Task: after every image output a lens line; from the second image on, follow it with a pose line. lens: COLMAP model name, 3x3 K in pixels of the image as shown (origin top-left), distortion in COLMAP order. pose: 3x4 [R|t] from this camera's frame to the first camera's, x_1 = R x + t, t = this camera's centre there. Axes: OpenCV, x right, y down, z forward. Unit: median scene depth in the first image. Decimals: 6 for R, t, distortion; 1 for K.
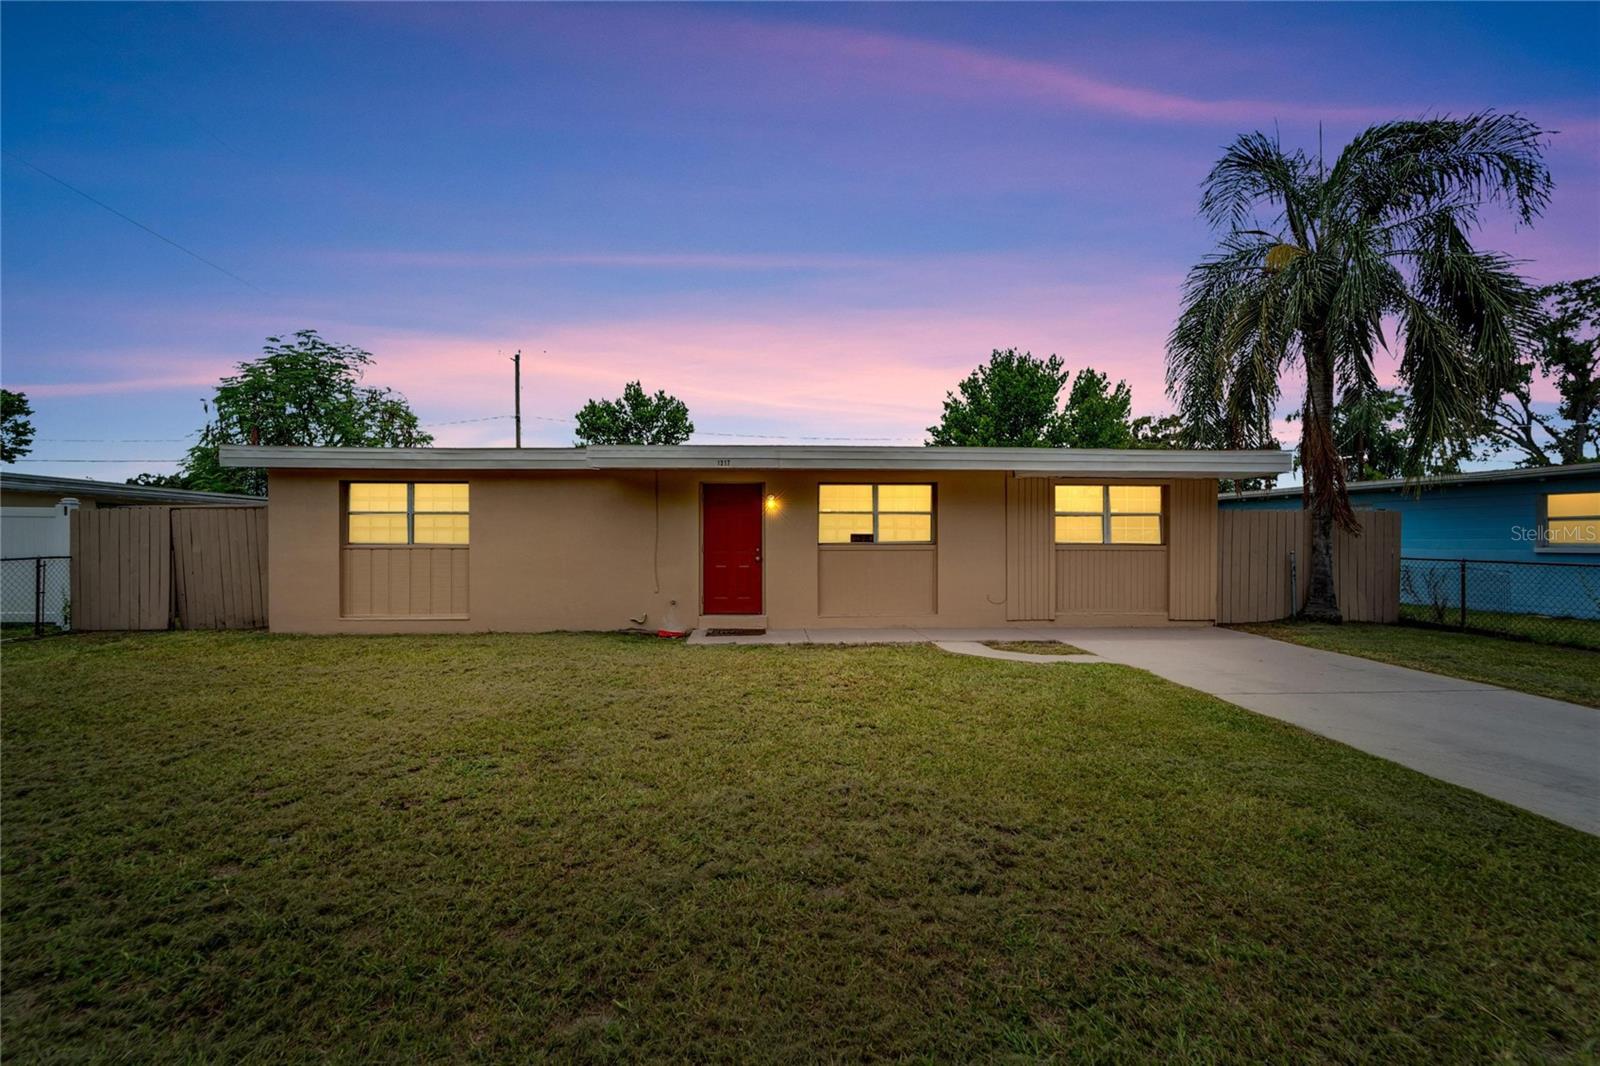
lens RADIAL K [[669.4, 0, 790.9], [0, 669.4, 532.5], [0, 0, 1]] dist [-0.000671, -0.000273]
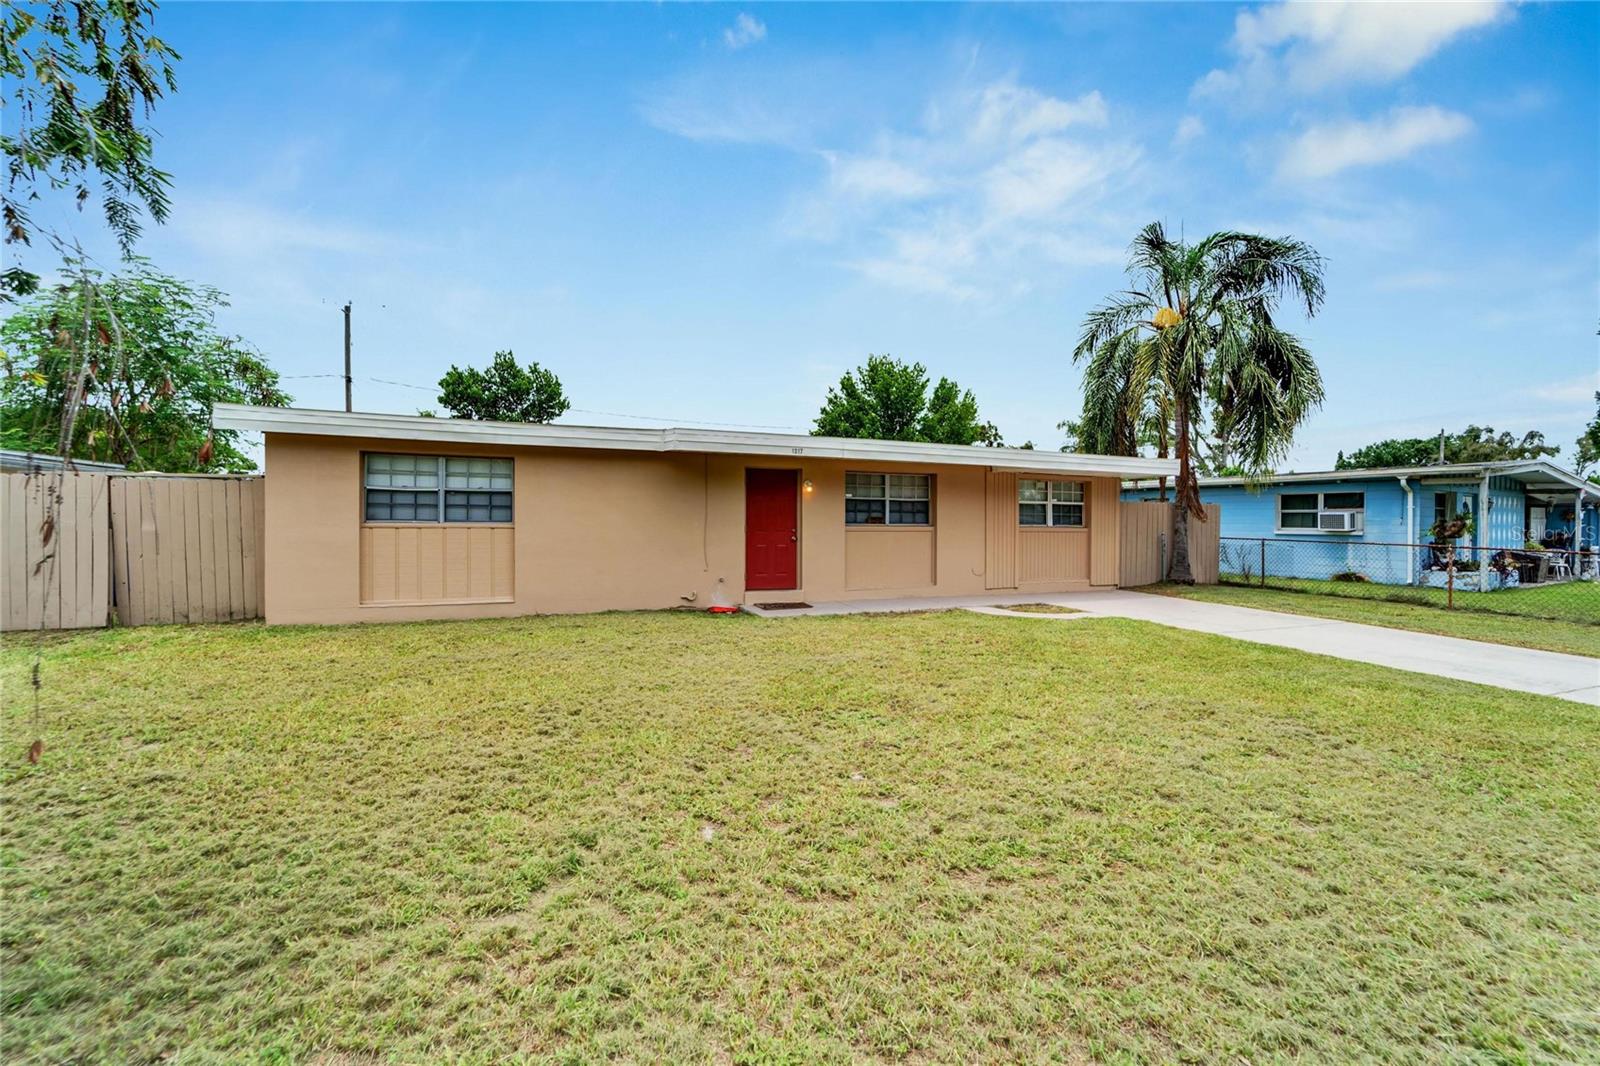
lens RADIAL K [[658.7, 0, 794.7], [0, 658.7, 509.3], [0, 0, 1]] dist [0.000236, 0.000276]
pose [[0.944880, 0.013912, 0.327121, -0.373250], [-0.011706, 0.999894, -0.008713, 0.001050], [-0.327208, 0.004403, 0.944942, -0.015521]]
